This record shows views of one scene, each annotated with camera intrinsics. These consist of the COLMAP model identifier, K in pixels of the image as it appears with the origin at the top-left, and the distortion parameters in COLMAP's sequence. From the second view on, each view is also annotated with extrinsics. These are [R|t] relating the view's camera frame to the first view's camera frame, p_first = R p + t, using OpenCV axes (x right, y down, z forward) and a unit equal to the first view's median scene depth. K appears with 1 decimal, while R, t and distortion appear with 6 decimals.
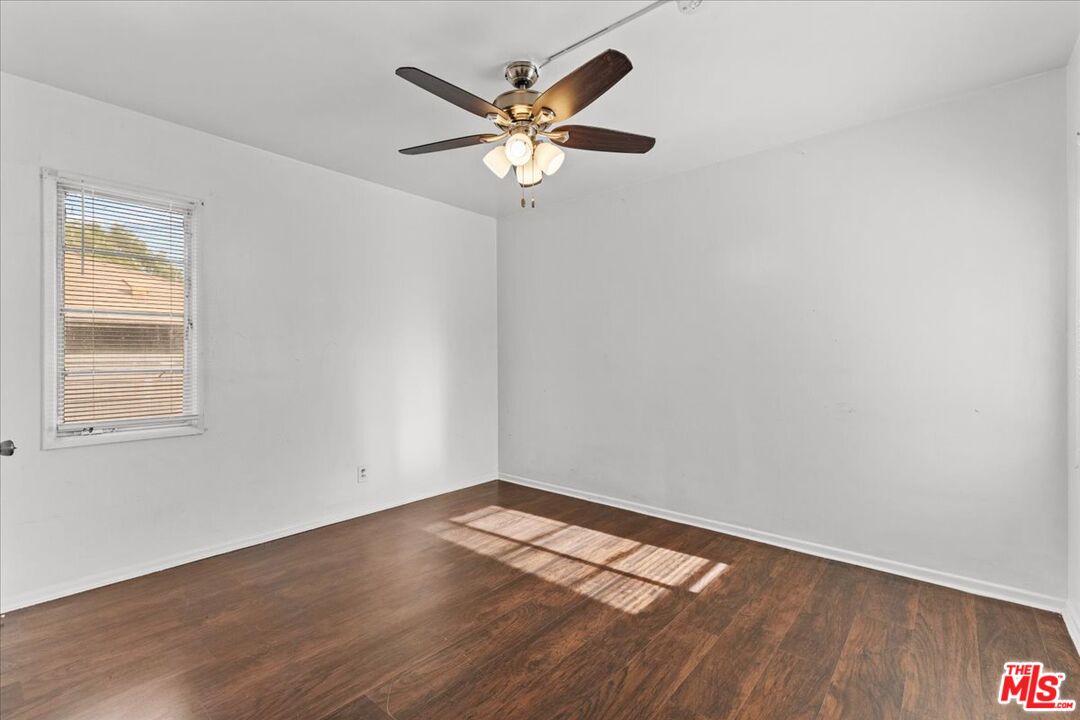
lens RADIAL K [[492.7, 0, 542.1], [0, 492.7, 358.1], [0, 0, 1]] dist [0.007589, -0.002470]
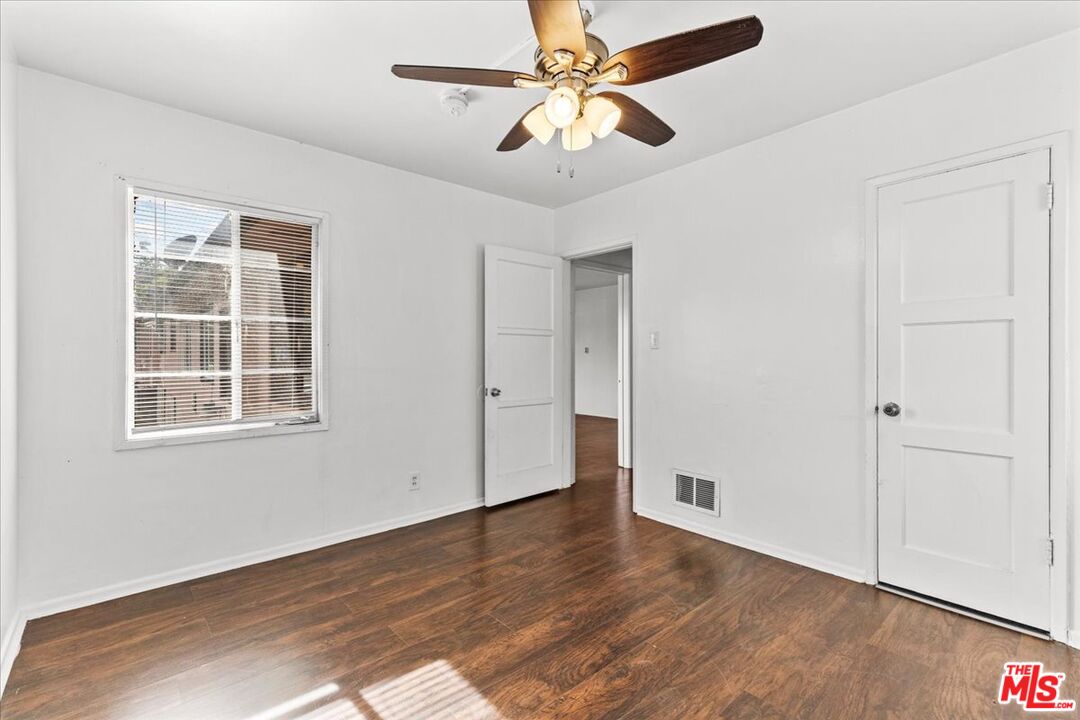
lens RADIAL K [[492.7, 0, 537.7], [0, 492.7, 358.4], [0, 0, 1]] dist [0.007589, -0.002470]
pose [[-0.989315, 0.003401, 0.145756, -0.109697], [0.004516, 0.999963, 0.007318, -0.008141], [-0.145726, 0.007898, -0.989293, 1.979094]]
